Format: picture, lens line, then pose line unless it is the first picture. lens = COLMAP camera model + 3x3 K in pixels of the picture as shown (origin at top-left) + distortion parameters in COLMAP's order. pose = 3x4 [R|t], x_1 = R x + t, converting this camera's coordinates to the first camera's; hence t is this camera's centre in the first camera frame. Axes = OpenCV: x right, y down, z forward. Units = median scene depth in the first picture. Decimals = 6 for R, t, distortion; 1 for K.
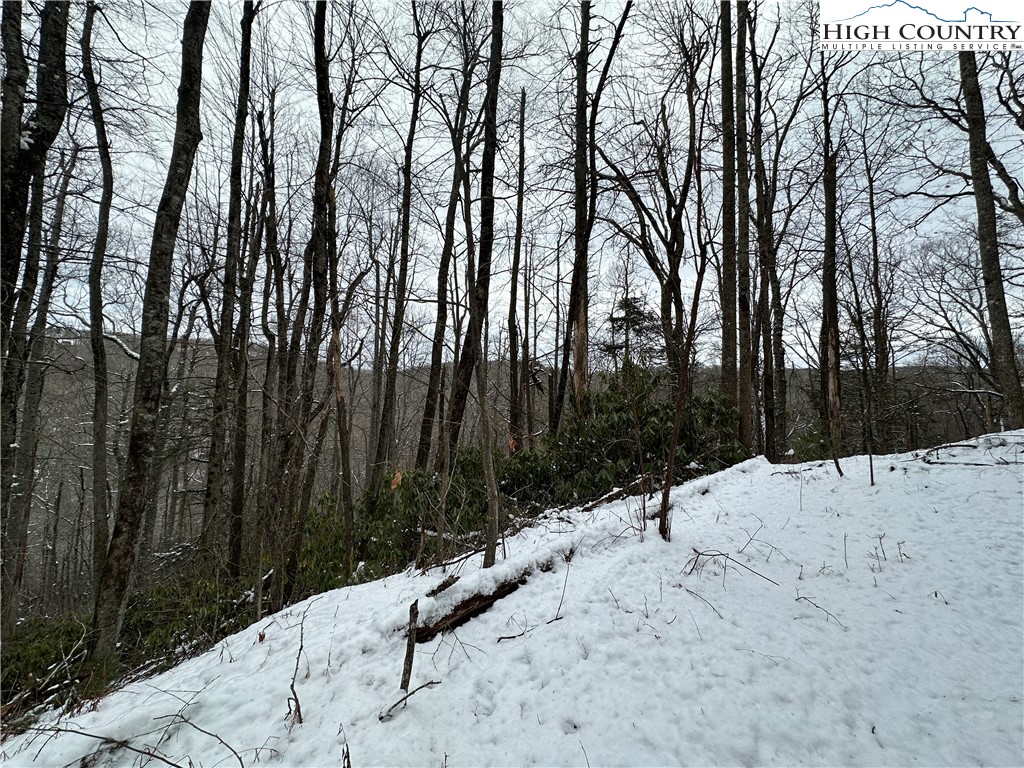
lens RADIAL K [[403.8, 0, 510.8], [0, 403.8, 385.0], [0, 0, 1]] dist [0.000267, -0.000634]
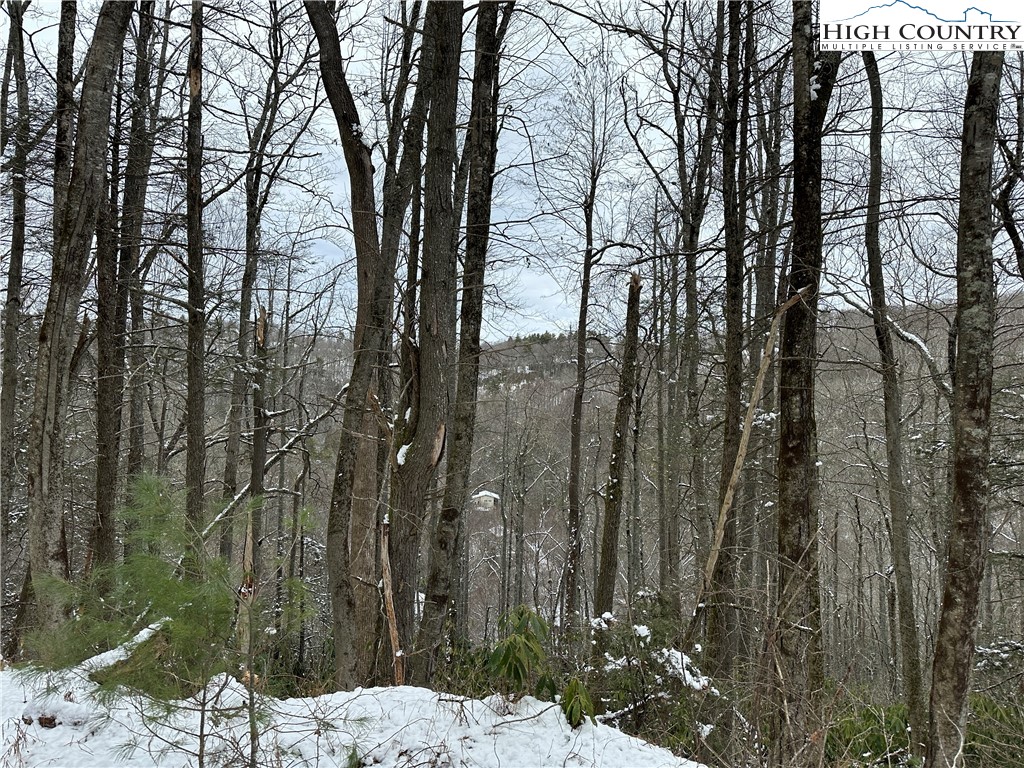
lens RADIAL K [[719.7, 0, 511.5], [0, 719.7, 387.7], [0, 0, 1]] dist [0.003151, 0.000623]
pose [[0.333229, -0.040608, -0.941971, -0.062308], [0.063343, 0.997779, -0.020606, -0.015719], [0.940716, -0.052801, 0.335061, -0.077118]]
